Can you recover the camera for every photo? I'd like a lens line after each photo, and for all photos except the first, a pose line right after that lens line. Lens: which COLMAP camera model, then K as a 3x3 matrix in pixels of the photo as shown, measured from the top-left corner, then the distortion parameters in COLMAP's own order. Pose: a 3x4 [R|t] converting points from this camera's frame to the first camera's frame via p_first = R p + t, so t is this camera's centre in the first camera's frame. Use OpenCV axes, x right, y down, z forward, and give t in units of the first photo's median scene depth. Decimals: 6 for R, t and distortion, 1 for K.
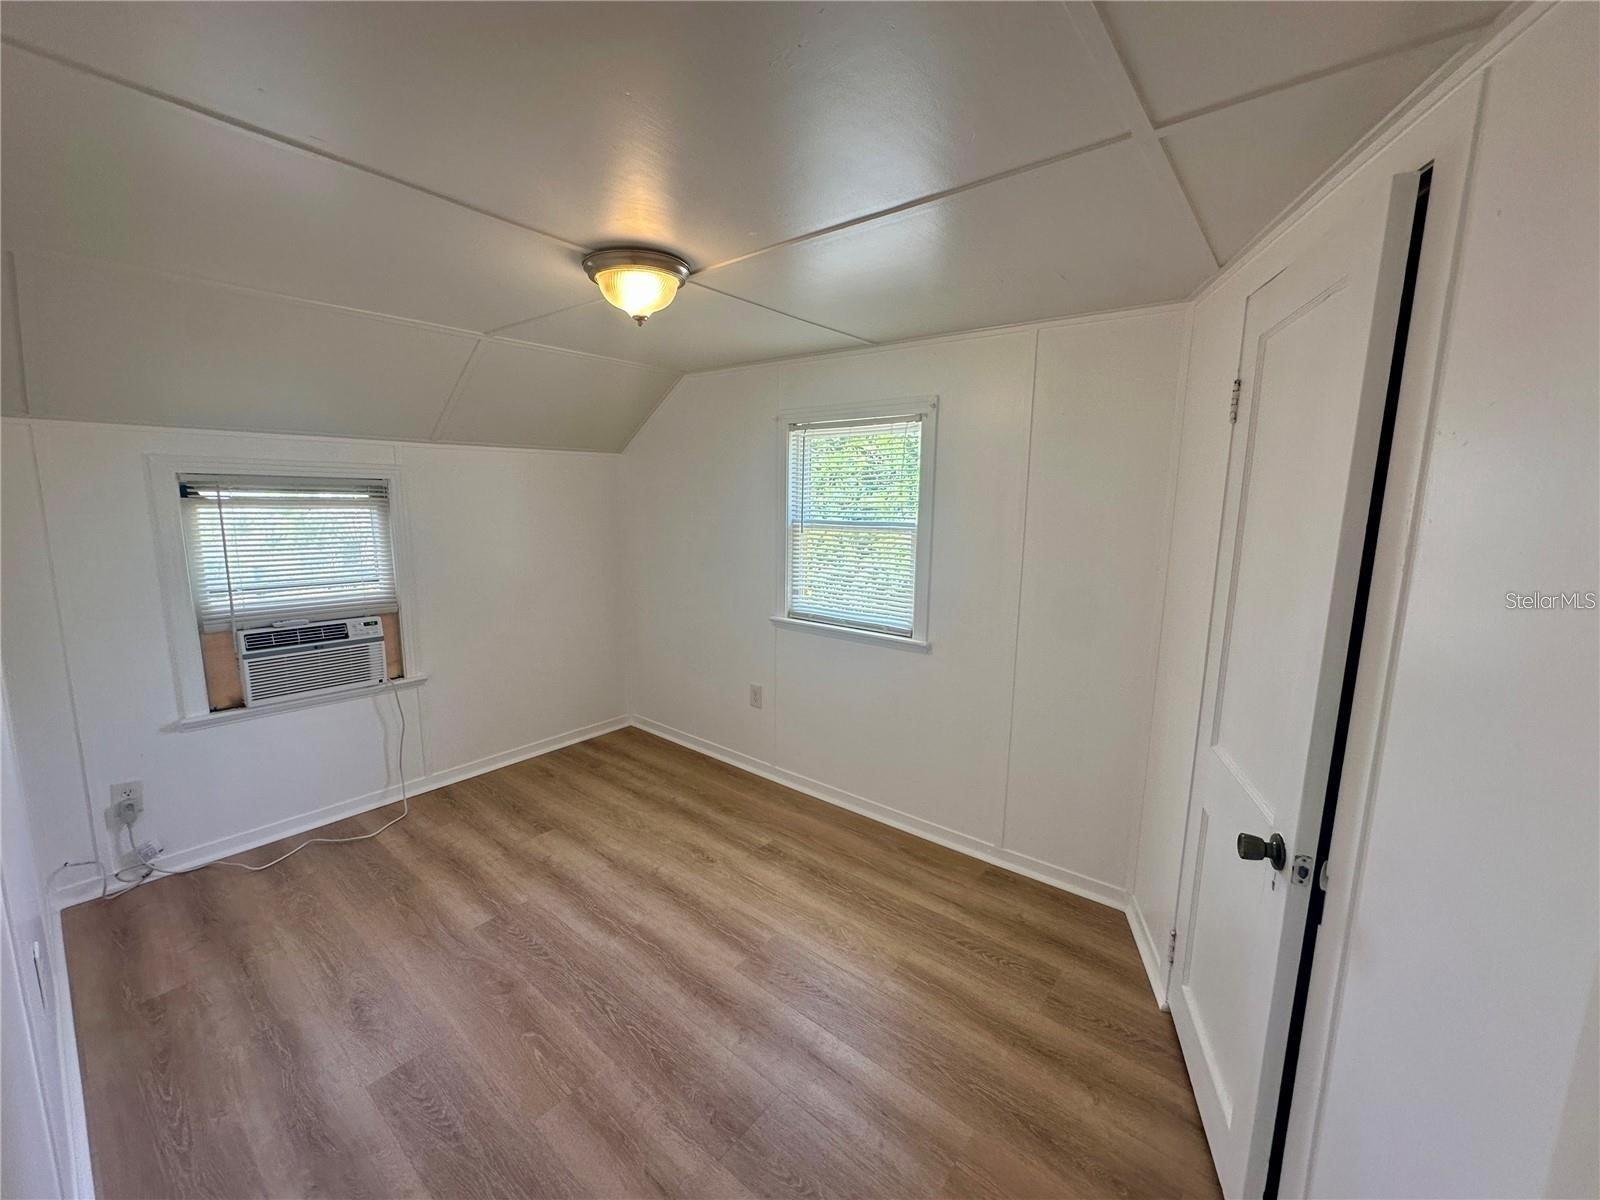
lens RADIAL K [[639.9, 0, 797.9], [0, 639.9, 601.0], [0, 0, 1]] dist [-0.005664, 0.001133]
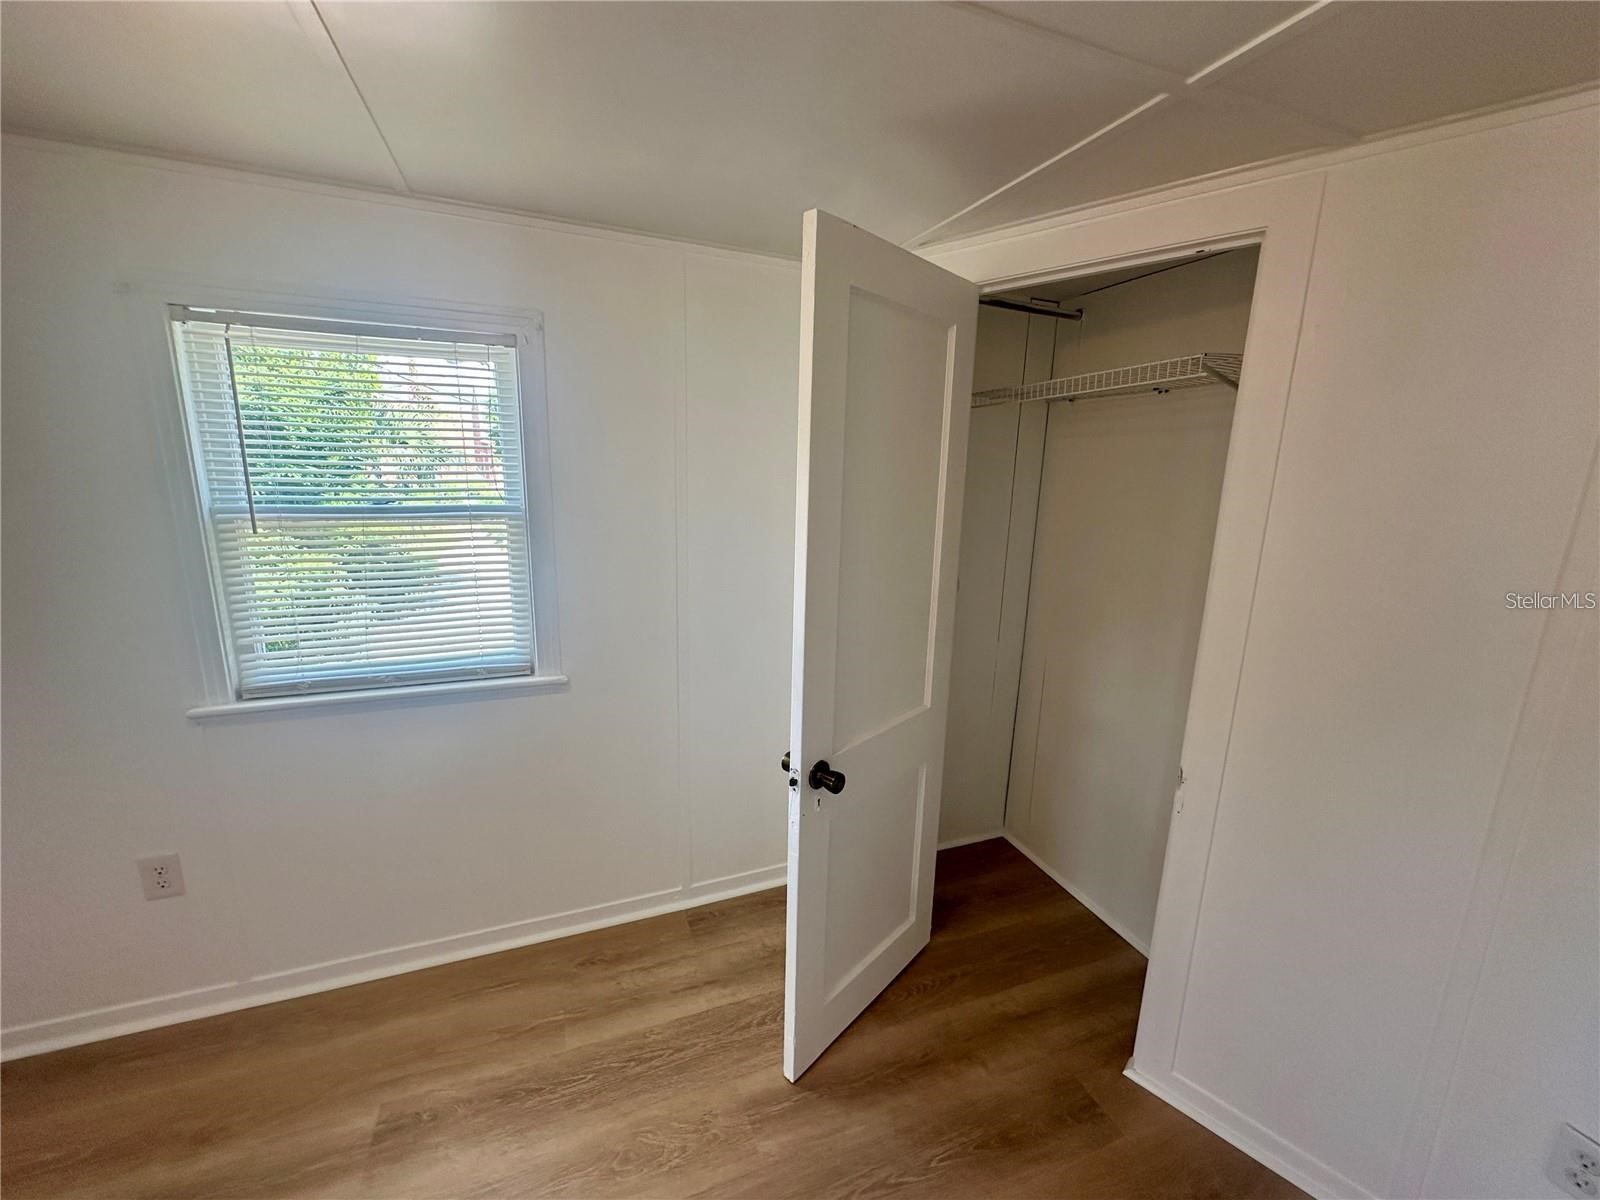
lens RADIAL K [[639.9, 0, 800.4], [0, 639.9, 599.8], [0, 0, 1]] dist [-0.005664, 0.001133]
pose [[0.490916, -0.187739, 0.850738, -0.251720], [0.116461, 0.981883, 0.149476, -0.091776], [-0.863388, 0.025698, 0.503886, 0.423256]]
